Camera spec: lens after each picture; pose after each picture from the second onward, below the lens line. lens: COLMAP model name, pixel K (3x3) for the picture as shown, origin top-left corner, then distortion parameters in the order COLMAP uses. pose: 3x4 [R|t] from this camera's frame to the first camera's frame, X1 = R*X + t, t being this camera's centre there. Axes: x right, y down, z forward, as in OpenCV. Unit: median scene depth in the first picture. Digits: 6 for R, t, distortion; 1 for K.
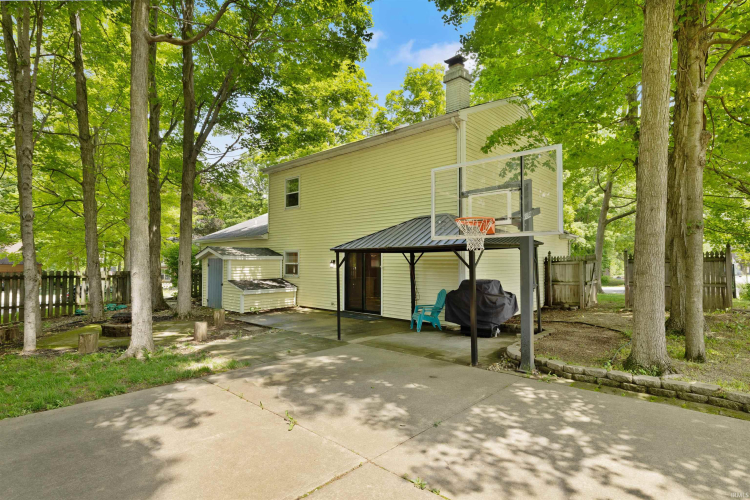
lens RADIAL K [[381.2, 0, 388.9], [0, 381.2, 248.6], [0, 0, 1]] dist [0.001260, -0.002264]
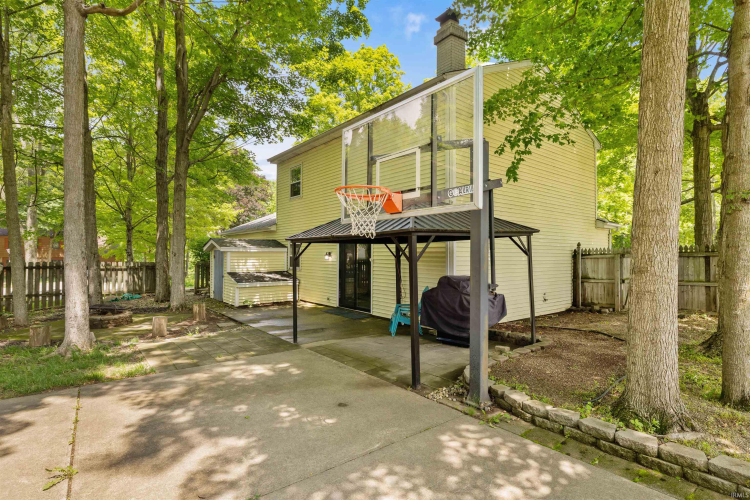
lens RADIAL K [[381.2, 0, 371.4], [0, 381.2, 248.3], [0, 0, 1]] dist [0.001260, -0.002264]
pose [[0.987955, 0.001568, -0.154733, 0.137382], [0.001149, 0.999847, 0.017468, 0.005983], [0.154737, -0.017436, 0.987802, 0.126846]]
